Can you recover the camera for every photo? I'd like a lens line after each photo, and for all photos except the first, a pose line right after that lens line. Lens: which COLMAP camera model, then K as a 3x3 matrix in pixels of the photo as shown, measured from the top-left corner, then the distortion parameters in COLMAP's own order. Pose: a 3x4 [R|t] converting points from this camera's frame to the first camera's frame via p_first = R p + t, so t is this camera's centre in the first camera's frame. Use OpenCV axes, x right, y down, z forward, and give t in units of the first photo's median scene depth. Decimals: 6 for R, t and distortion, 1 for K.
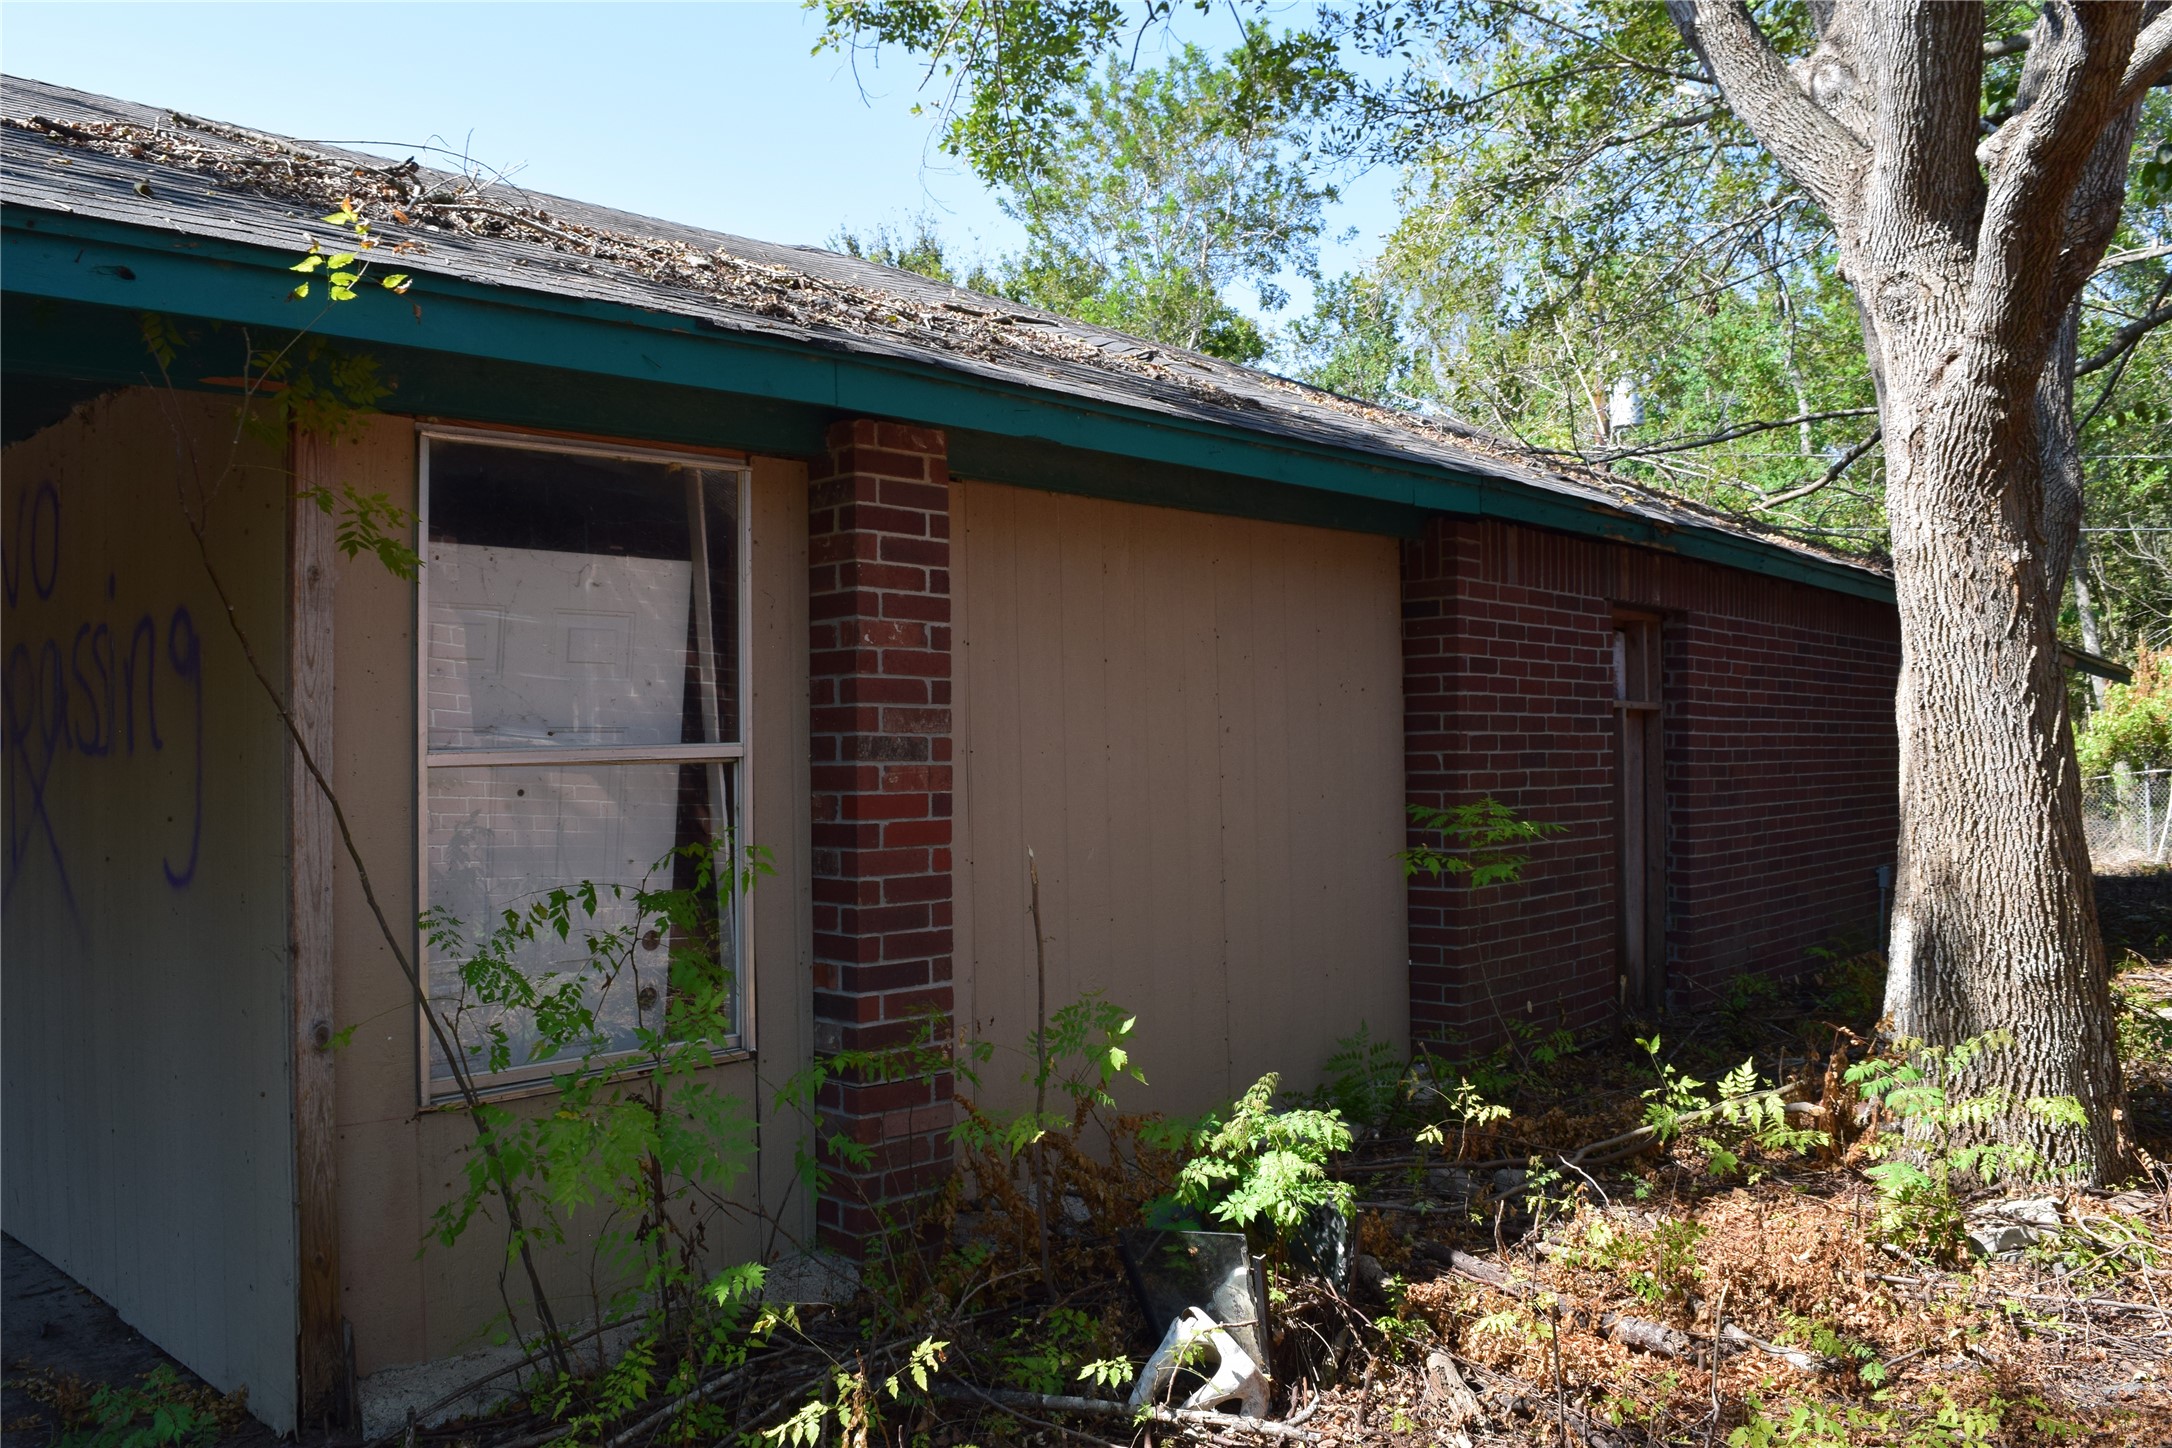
lens RADIAL K [[1693.9, 0, 1076.0], [0, 1693.9, 730.9], [0, 0, 1]] dist [-0.103295, 0.027315]
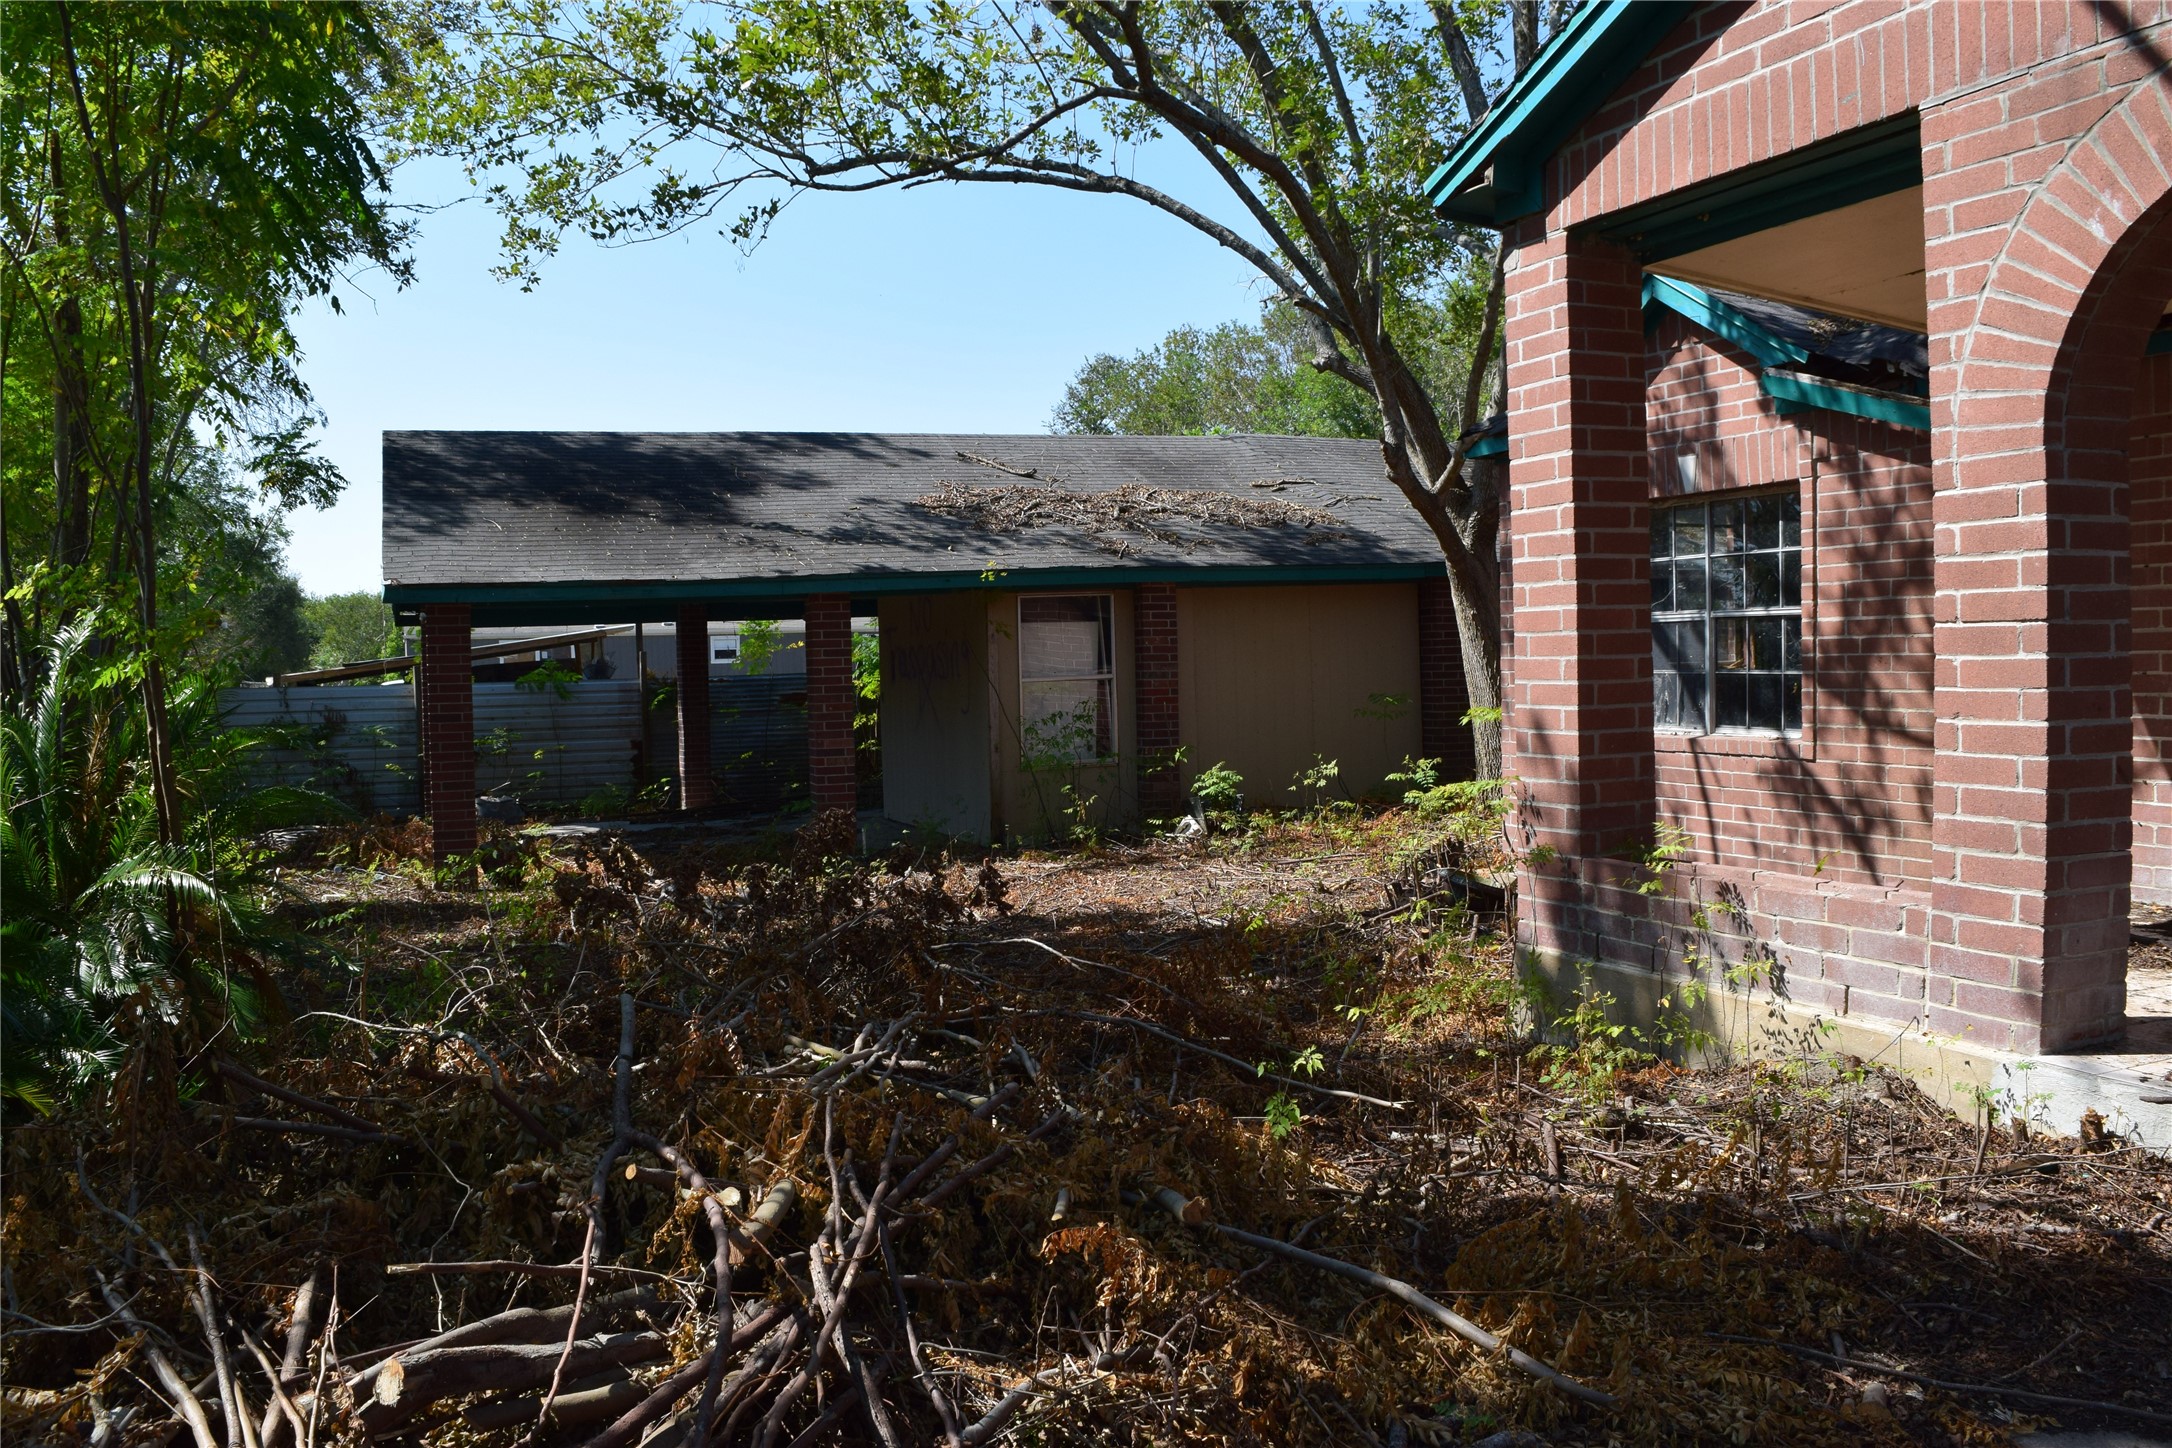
lens RADIAL K [[1693.9, 0, 1048.5], [0, 1693.9, 702.9], [0, 0, 1]] dist [-0.103295, 0.027315]
pose [[0.901449, 0.001396, -0.432884, 1.175124], [0.017048, 0.999105, 0.038722, -0.069270], [0.432550, -0.042286, 0.900618, -2.158898]]
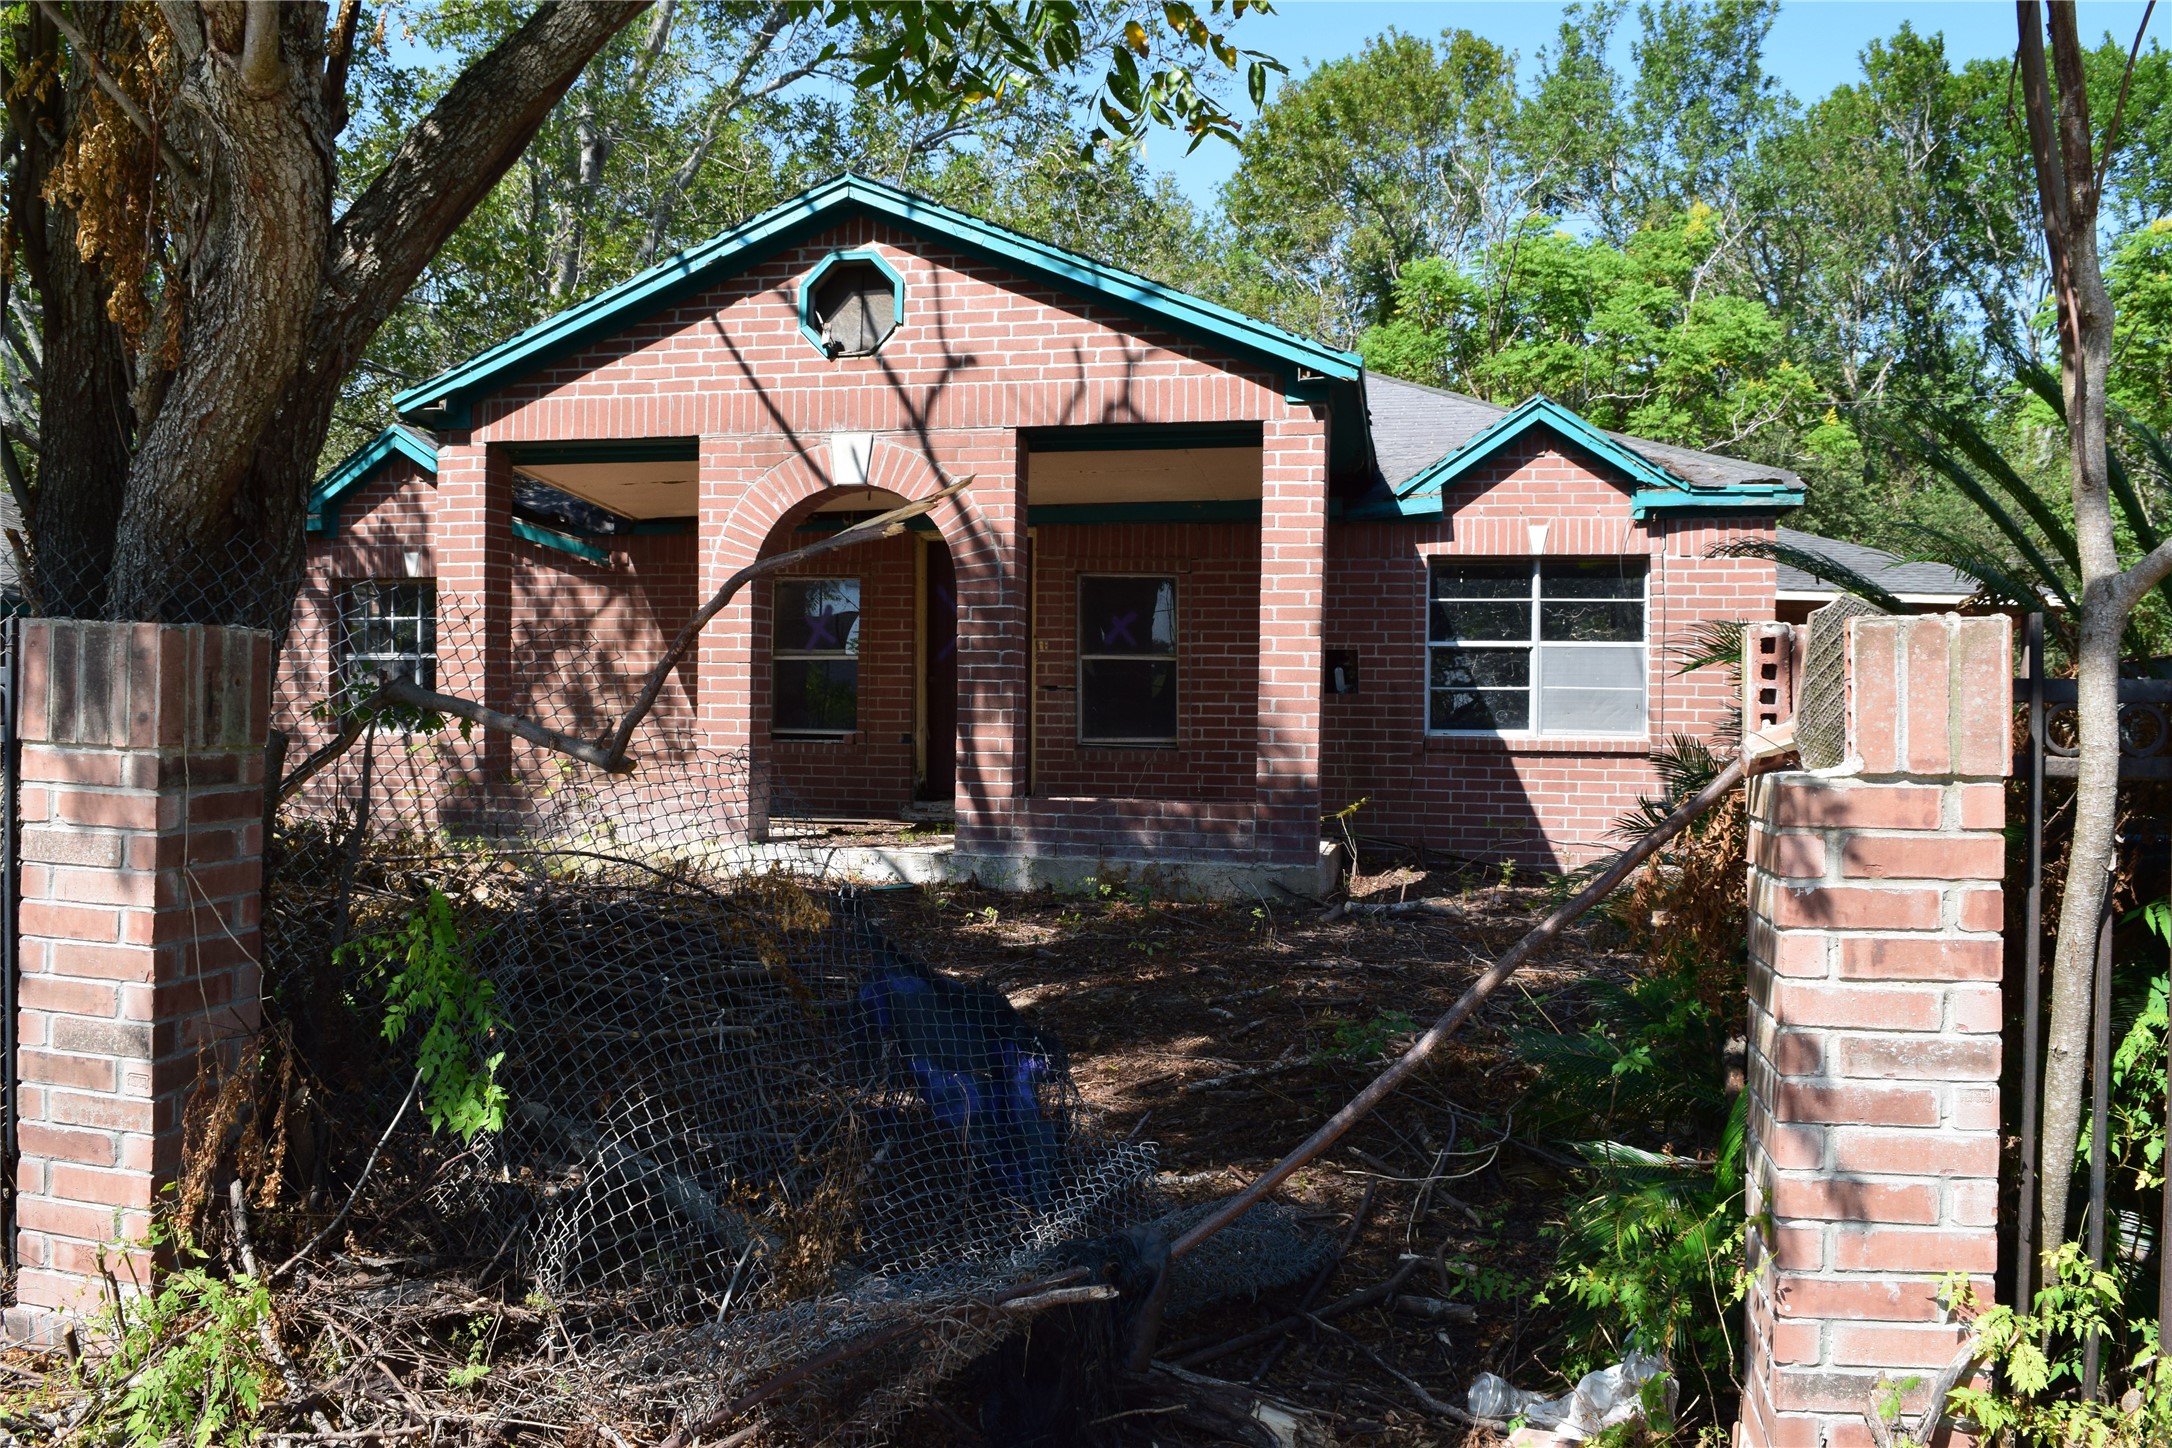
lens RADIAL K [[1693.9, 0, 1070.8], [0, 1693.9, 726.8], [0, 0, 1]] dist [-0.103295, 0.027315]
pose [[0.855212, 0.011461, 0.518151, 0.440236], [-0.021792, 0.999667, 0.013855, -0.022386], [-0.517820, -0.023141, 0.855177, -3.329813]]
